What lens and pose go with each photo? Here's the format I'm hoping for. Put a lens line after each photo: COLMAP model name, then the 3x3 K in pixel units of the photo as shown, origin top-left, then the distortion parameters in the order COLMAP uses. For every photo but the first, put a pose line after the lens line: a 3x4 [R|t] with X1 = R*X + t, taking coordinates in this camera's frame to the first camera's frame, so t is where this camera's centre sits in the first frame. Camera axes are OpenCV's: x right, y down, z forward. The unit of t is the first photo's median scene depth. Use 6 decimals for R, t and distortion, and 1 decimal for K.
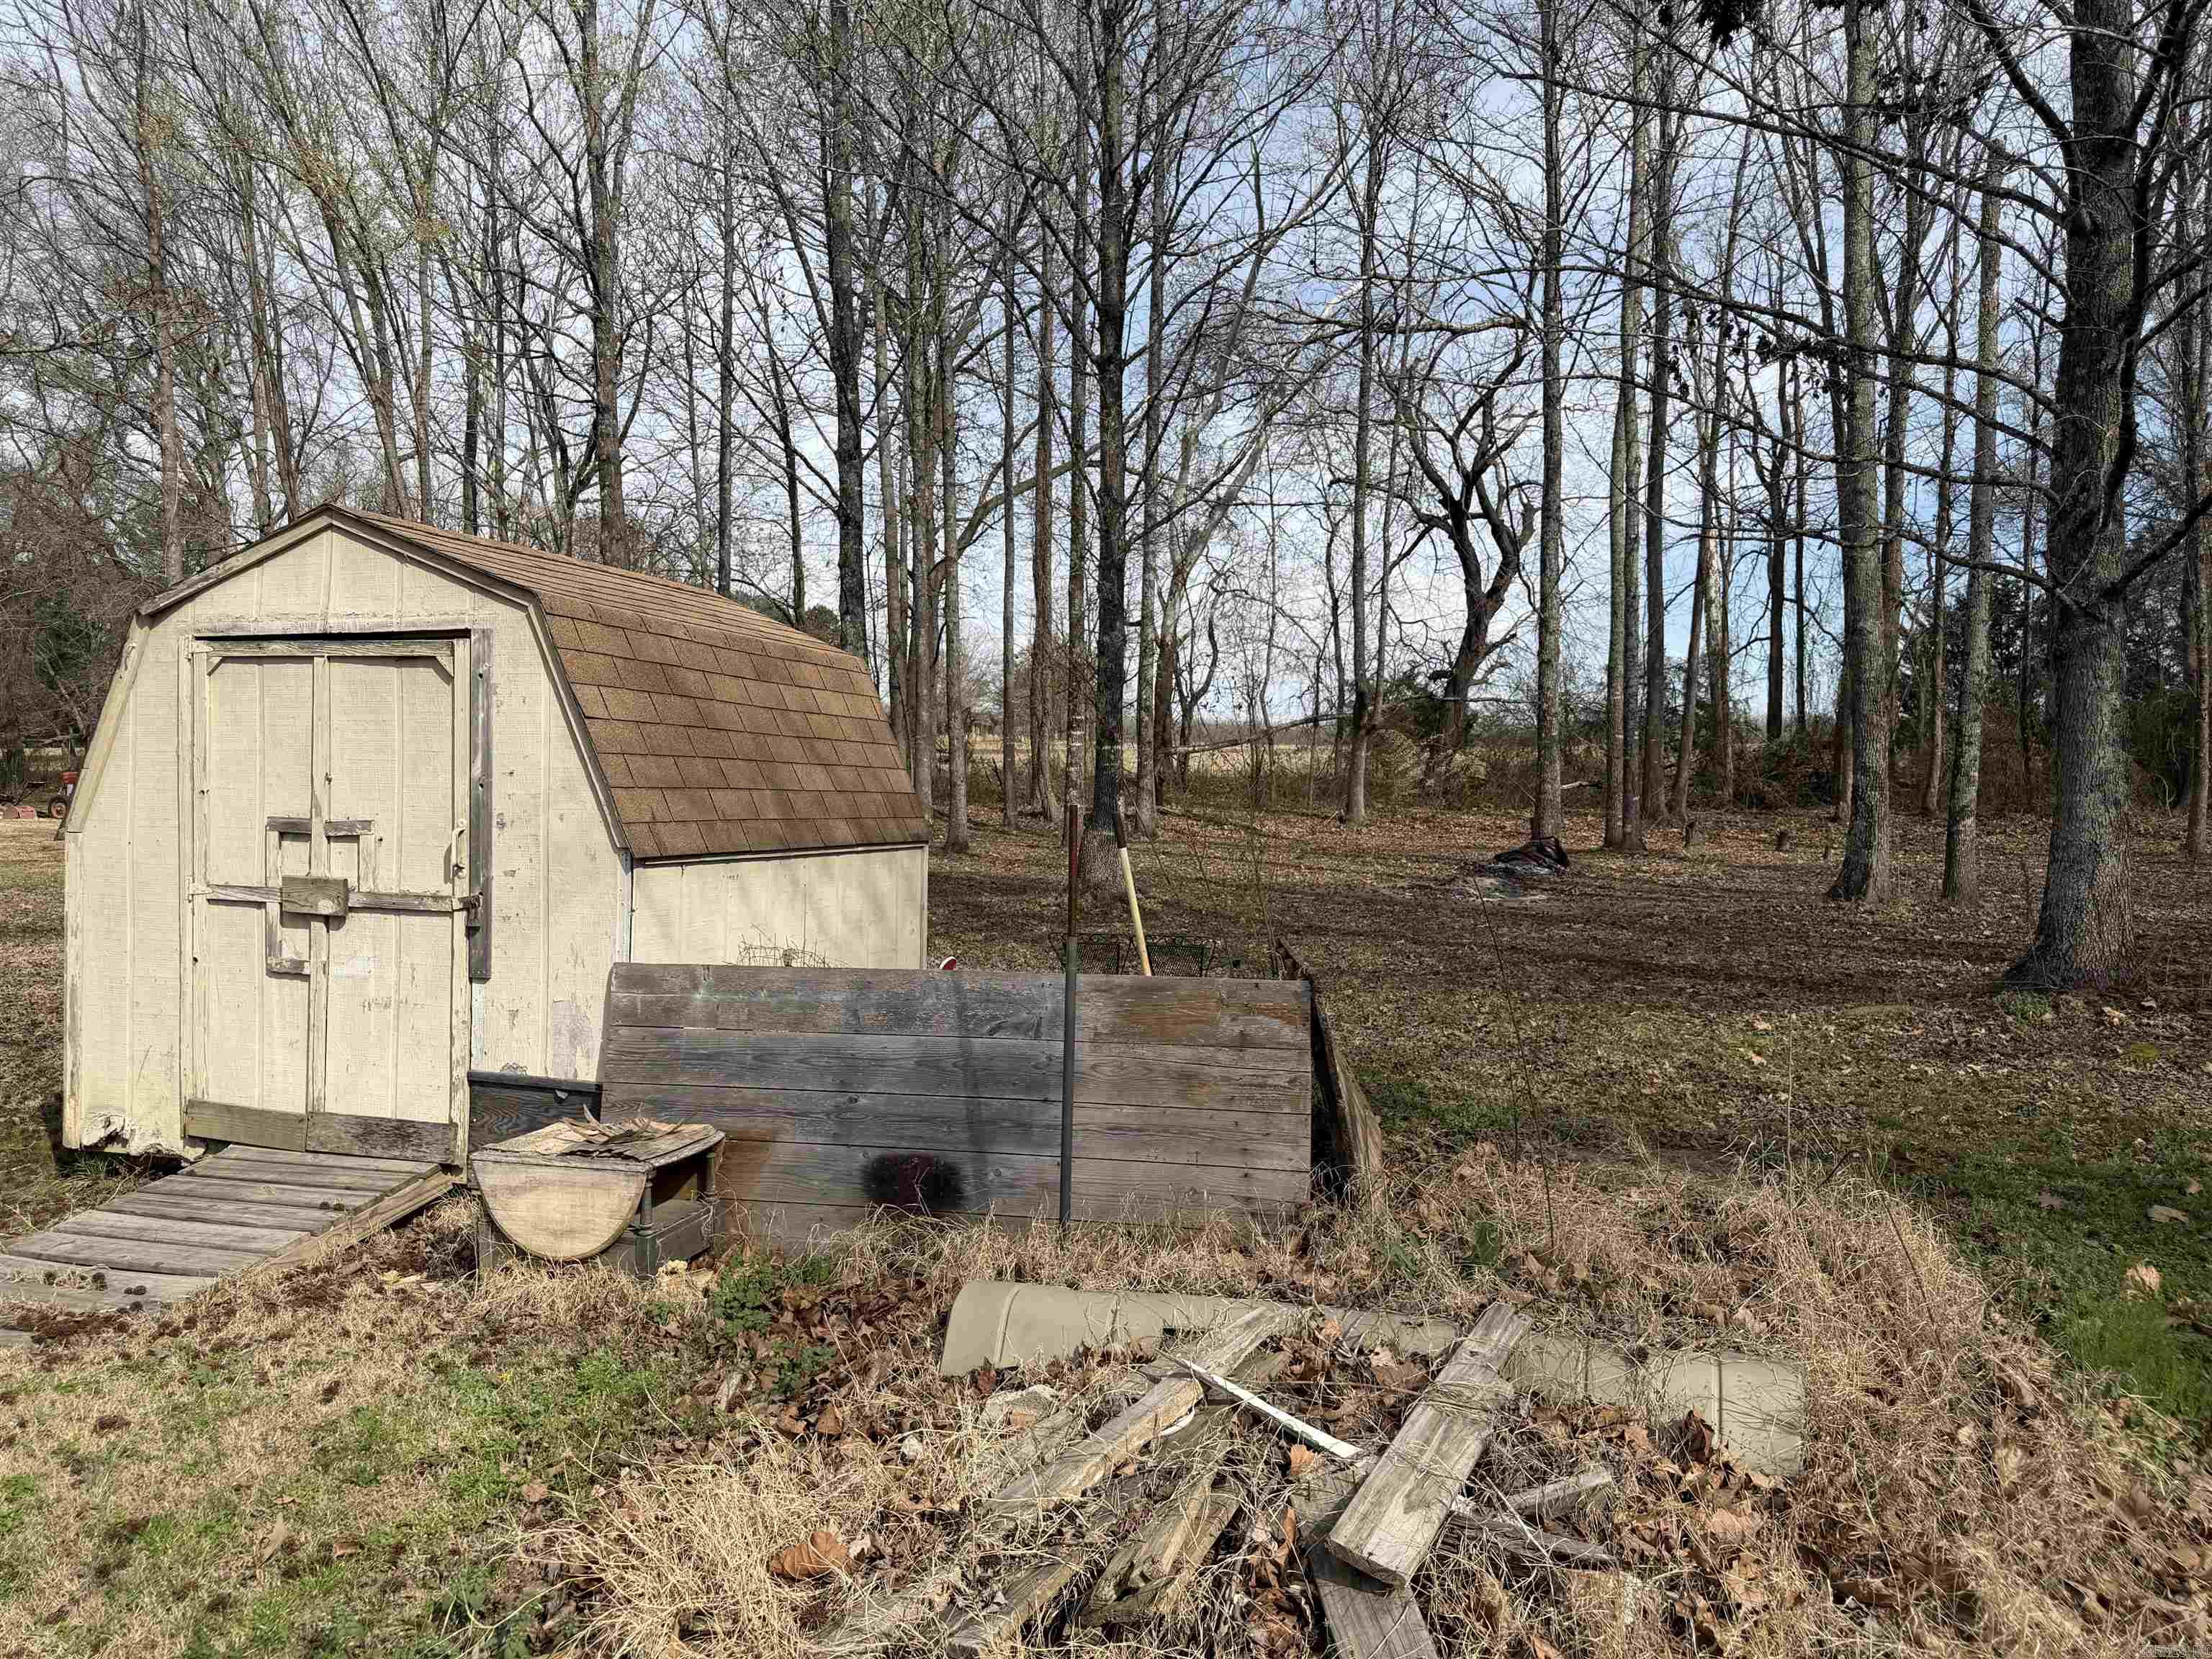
lens RADIAL K [[1562.8, 0, 1106.0], [0, 1562.8, 829.5], [0, 0, 1]] dist [0.172050, -0.328978]
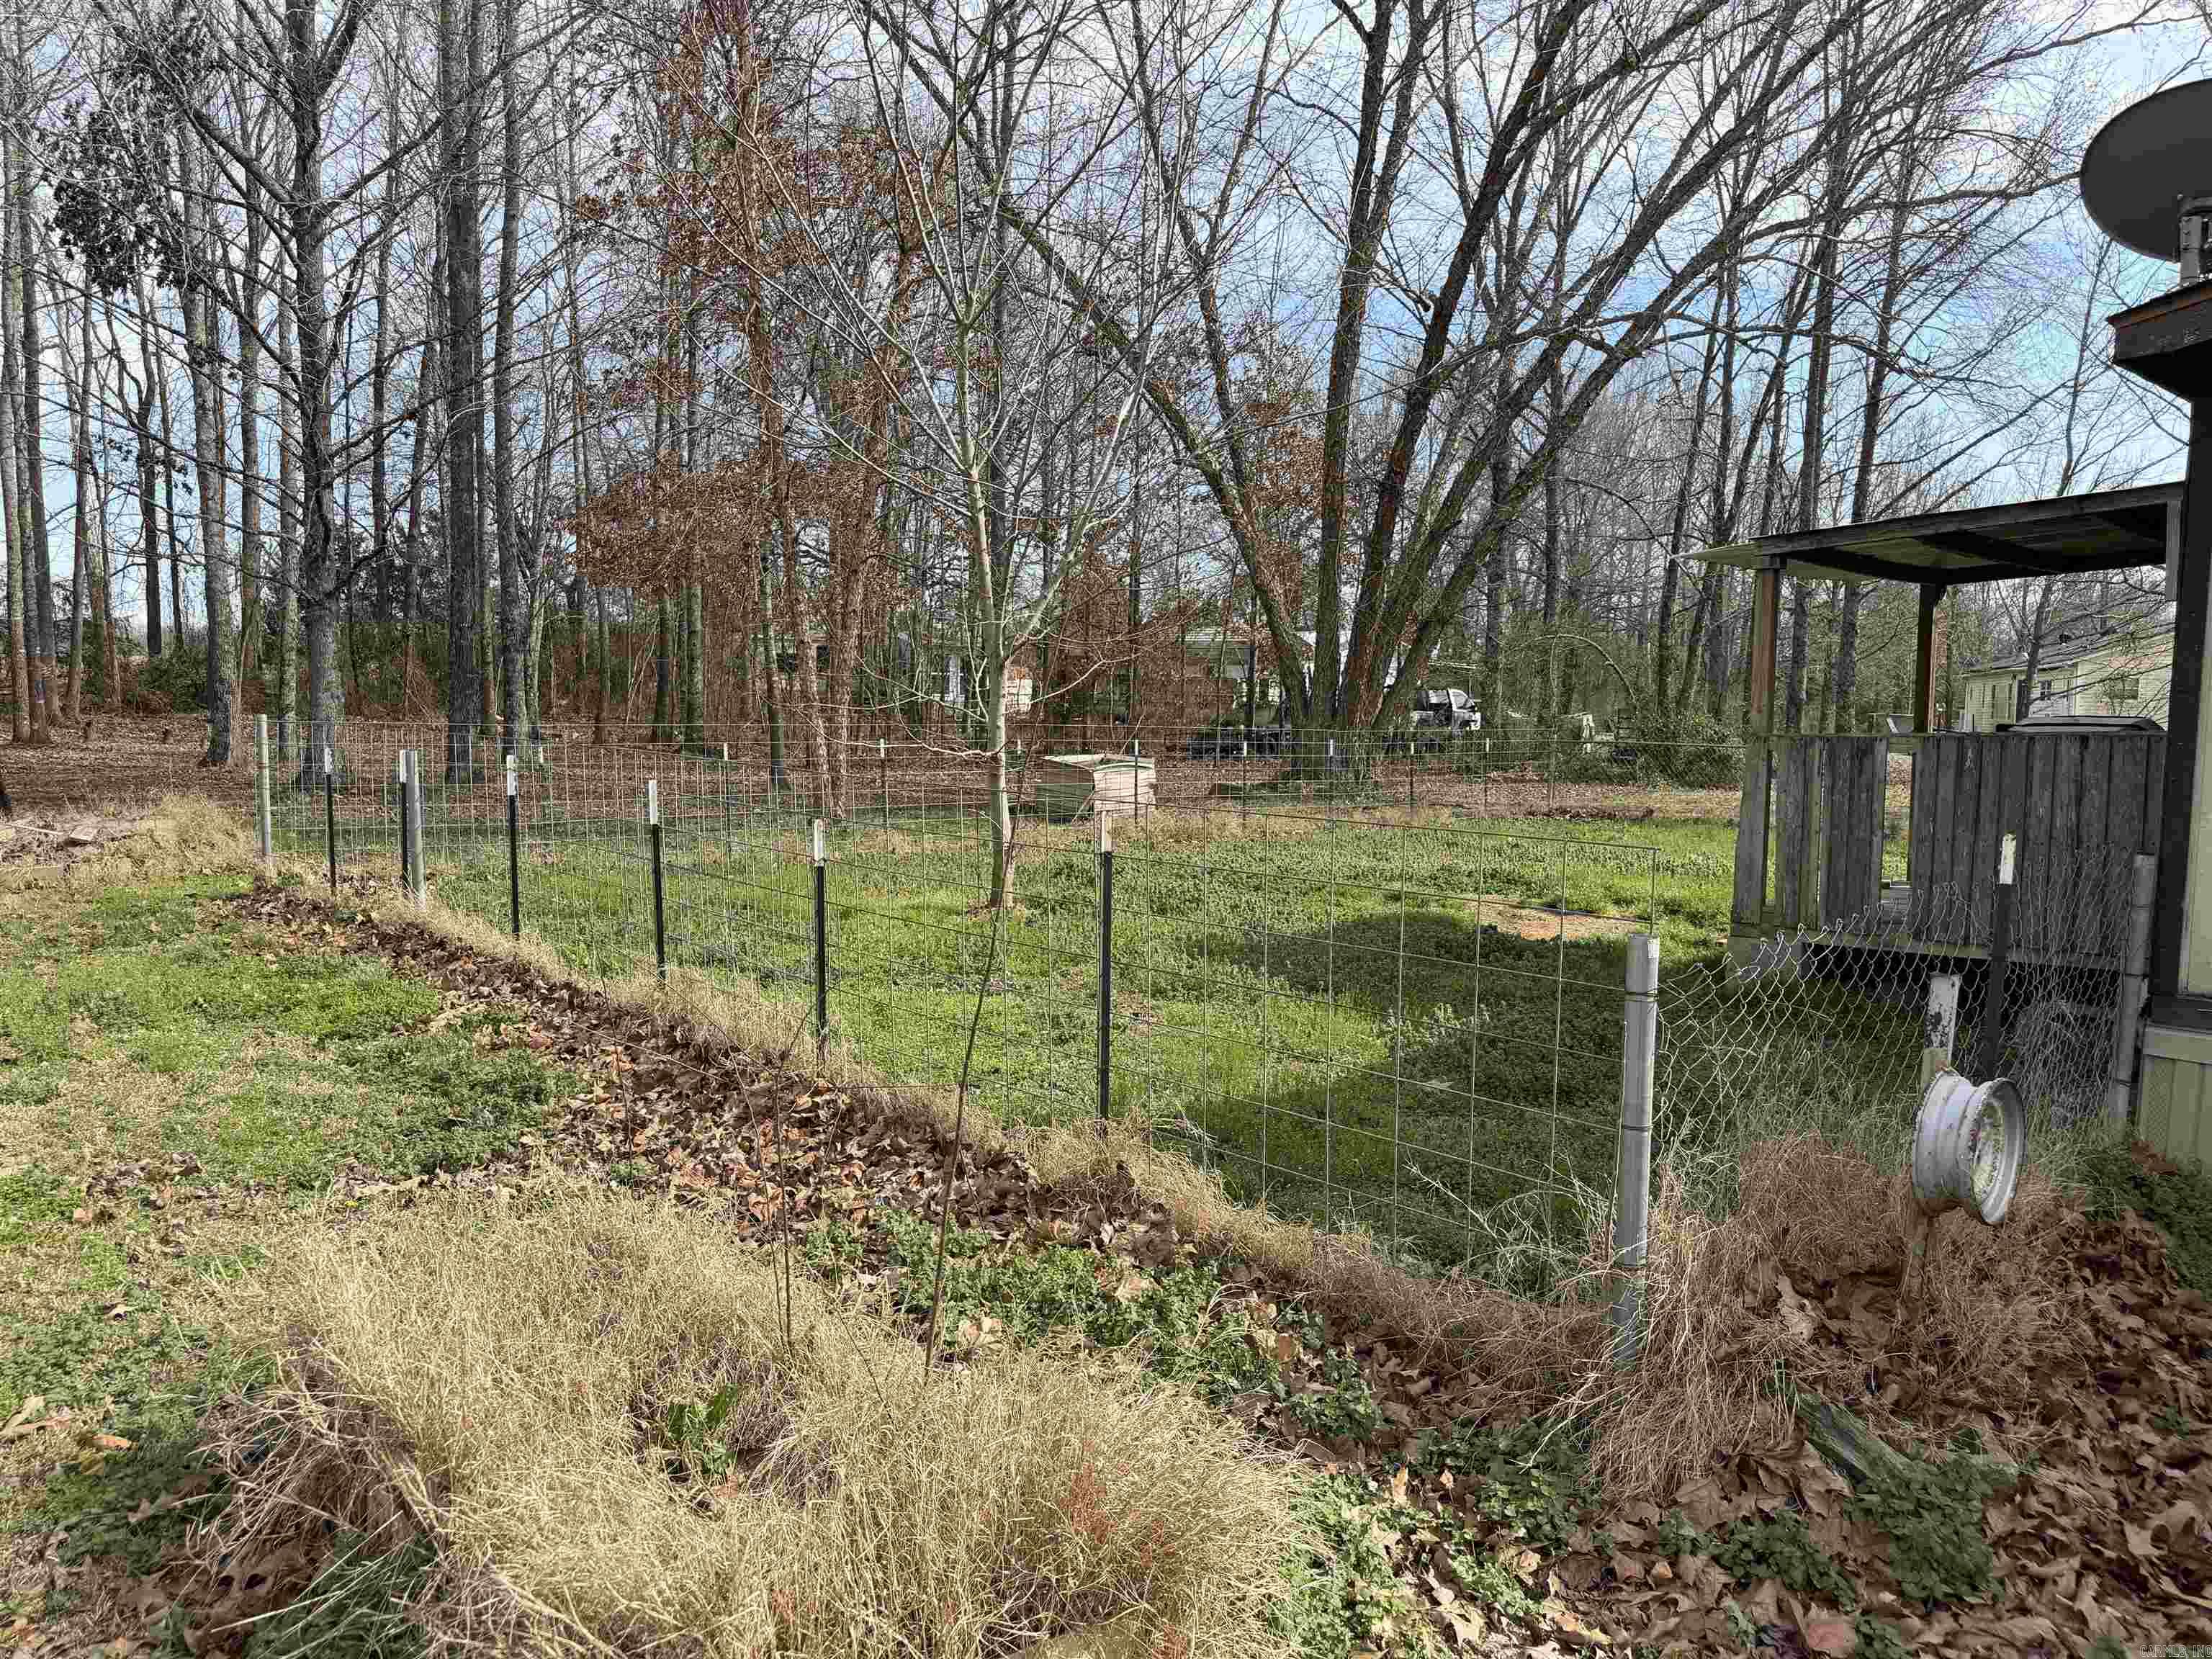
lens RADIAL K [[1559.3, 0, 1106.0], [0, 1559.3, 829.5], [0, 0, 1]] dist [0.059814, -0.067867]
pose [[0.593327, -0.061855, 0.802581, -0.100219], [0.017743, 0.997806, 0.063784, 0.009645], [-0.804766, -0.023604, 0.593123, -0.240032]]
